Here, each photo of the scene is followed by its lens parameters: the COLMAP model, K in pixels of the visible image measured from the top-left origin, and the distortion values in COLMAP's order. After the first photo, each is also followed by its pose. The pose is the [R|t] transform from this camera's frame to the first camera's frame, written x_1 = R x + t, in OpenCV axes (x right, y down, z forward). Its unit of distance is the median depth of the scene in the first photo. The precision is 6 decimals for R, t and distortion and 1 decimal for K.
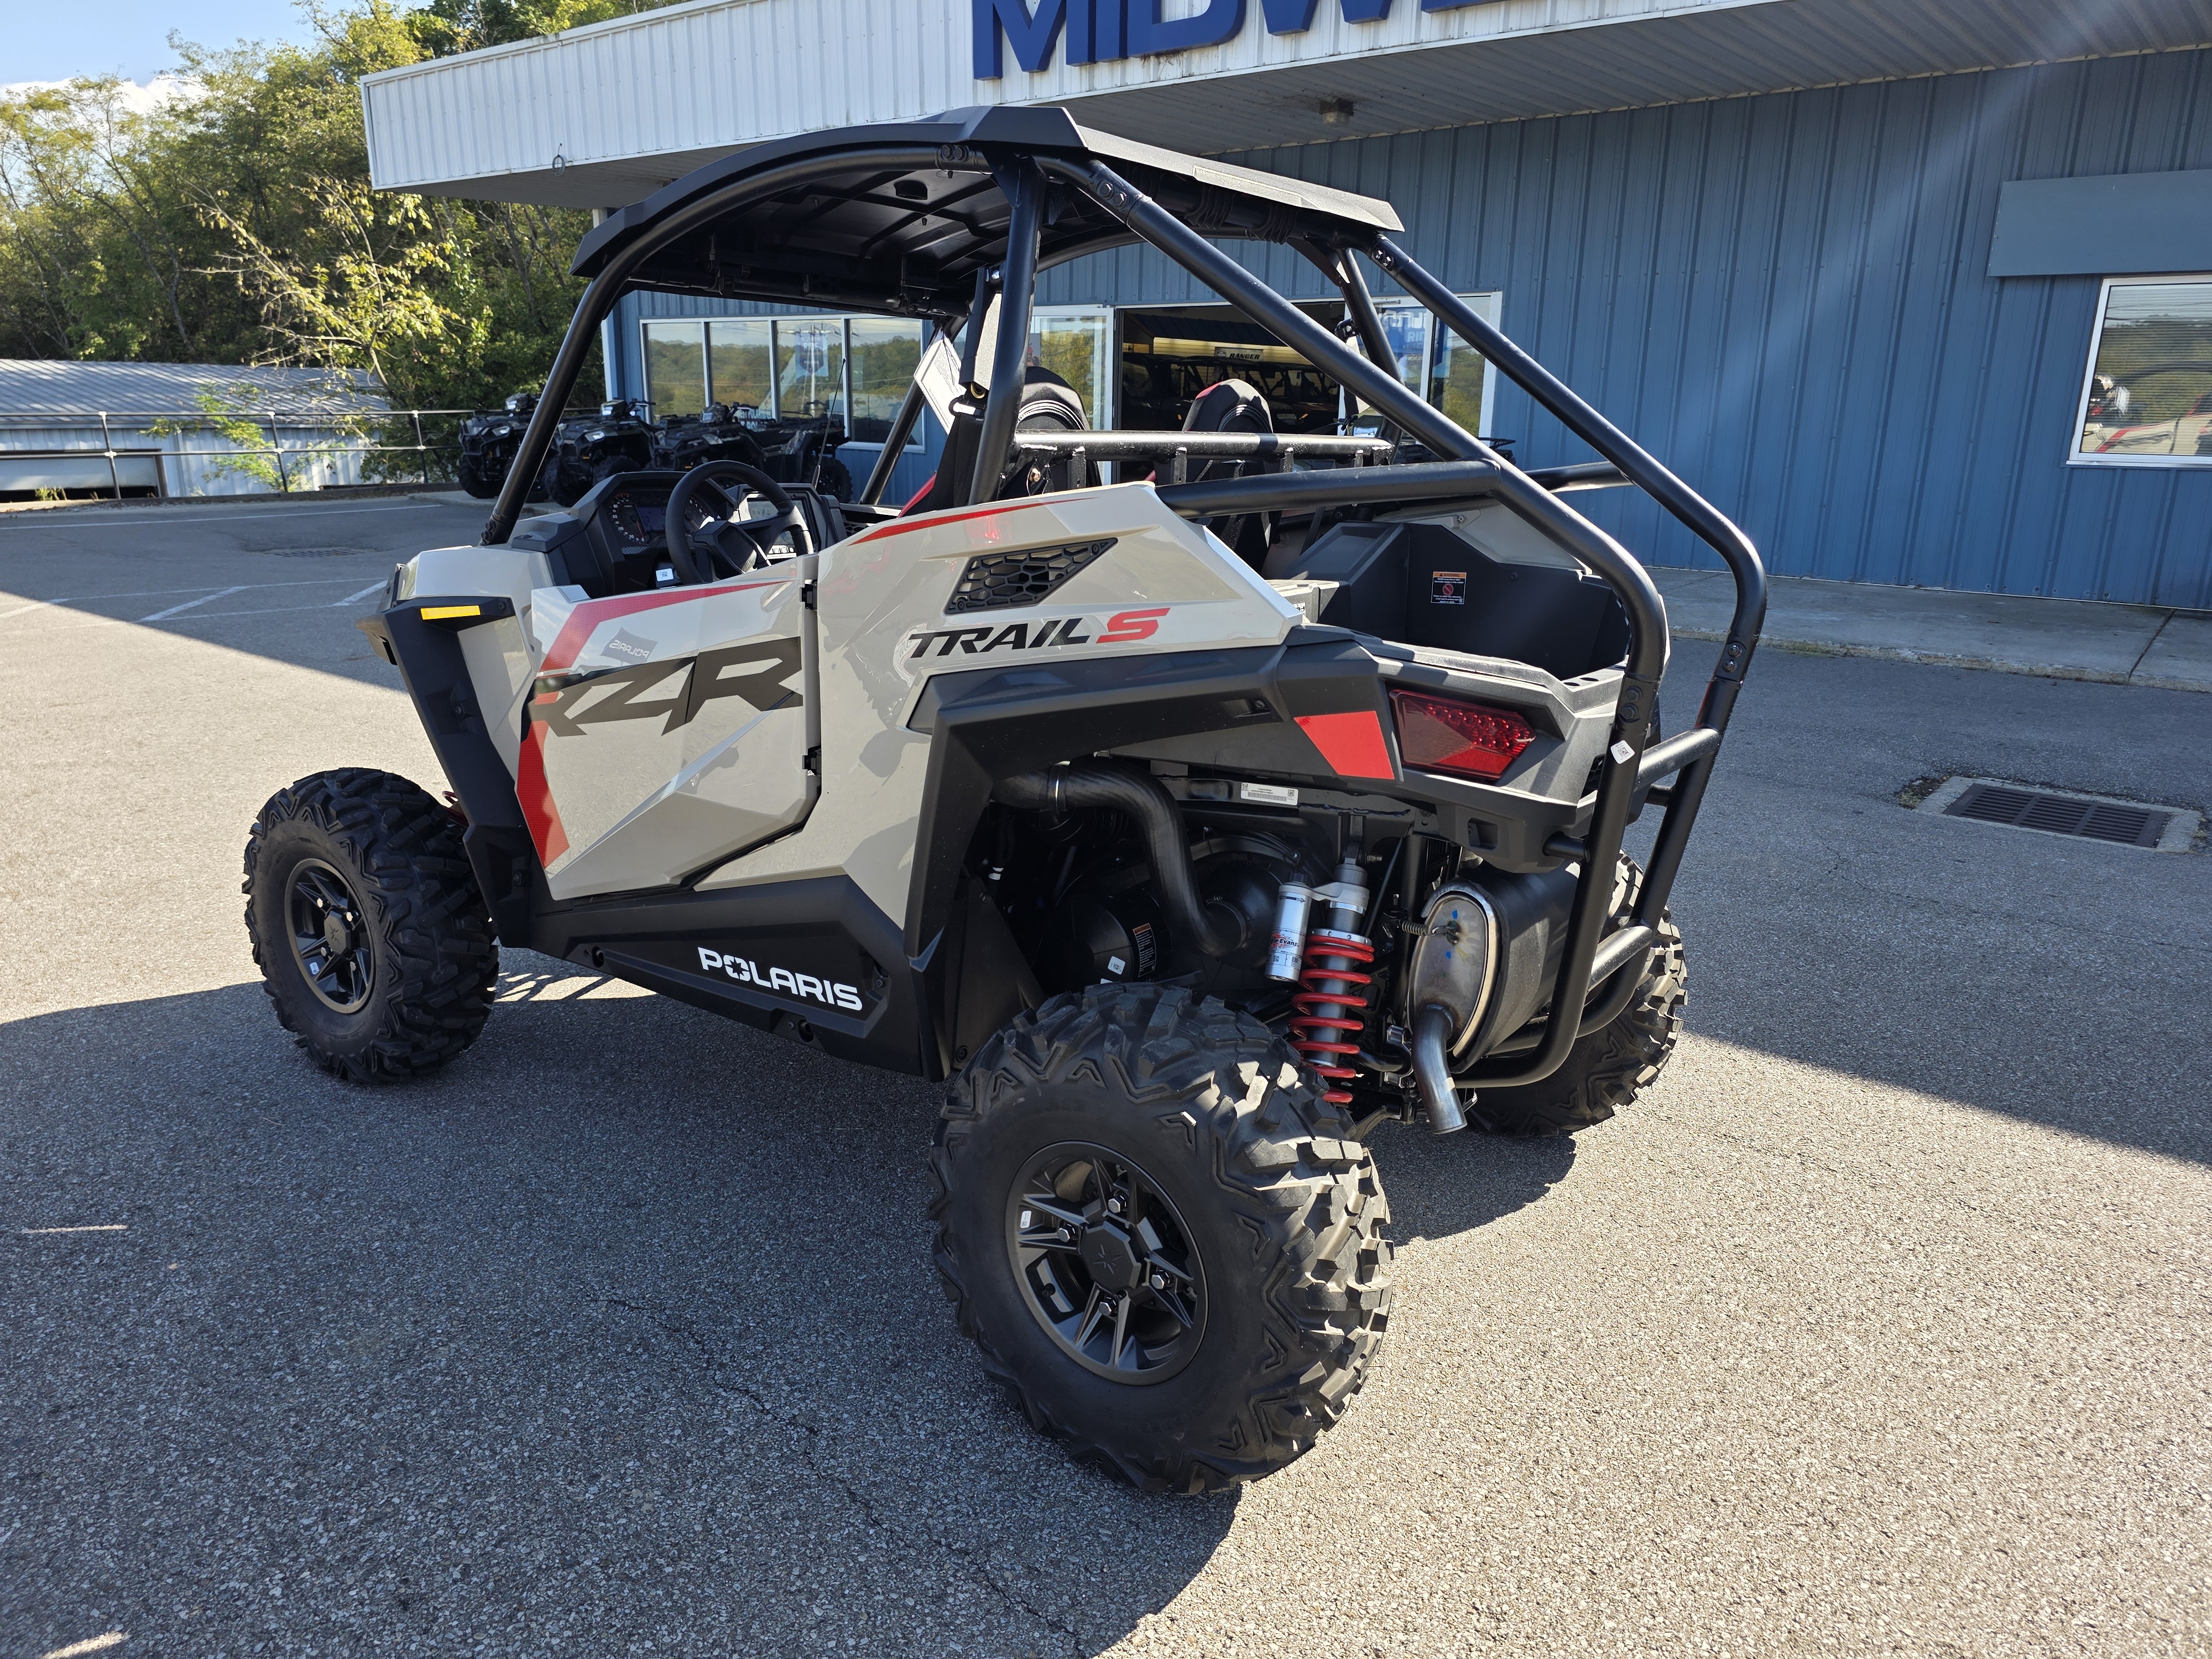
lens RADIAL K [[1512.3, 0, 1099.3], [0, 1512.3, 799.3], [0, 0, 1]] dist [-0.003516, -0.009277]
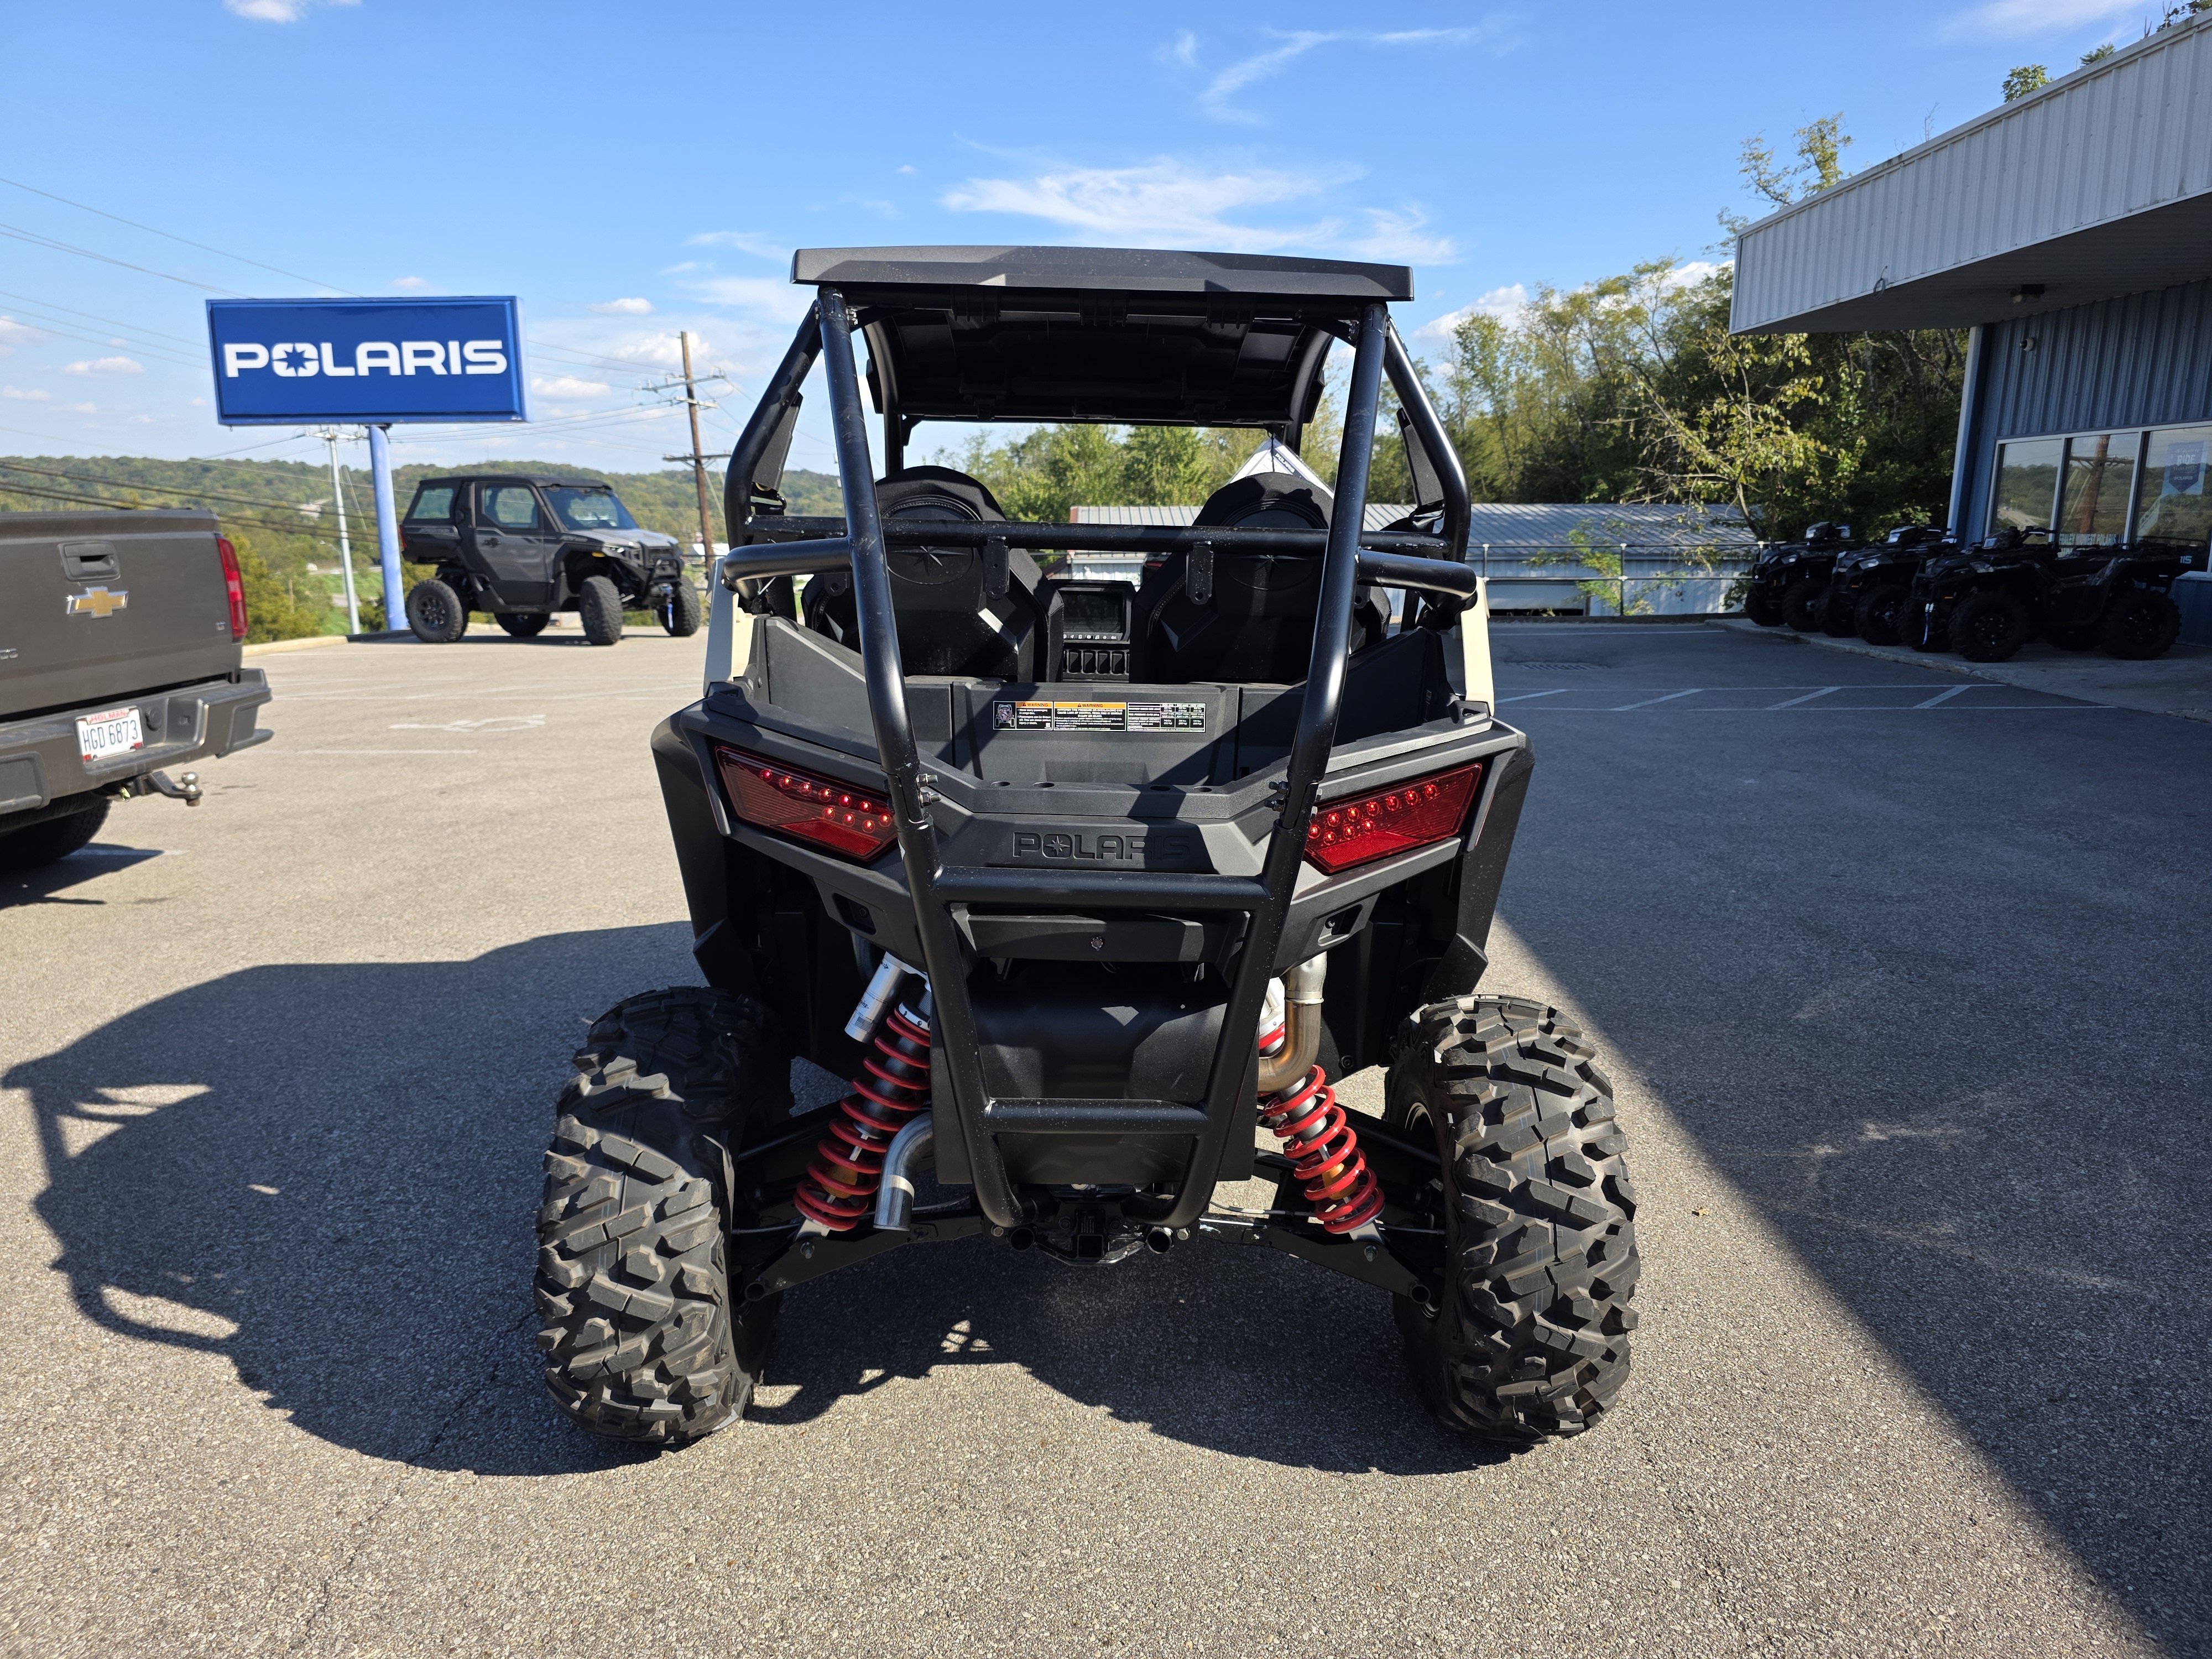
lens RADIAL K [[1512.3, 0, 1099.3], [0, 1512.3, 799.3], [0, 0, 1]] dist [-0.003516, -0.009277]
pose [[0.609665, 0.119253, -0.783637, 0.095894], [-0.185945, 0.982548, 0.004860, -0.007482], [0.770541, 0.142750, 0.621199, 0.044141]]
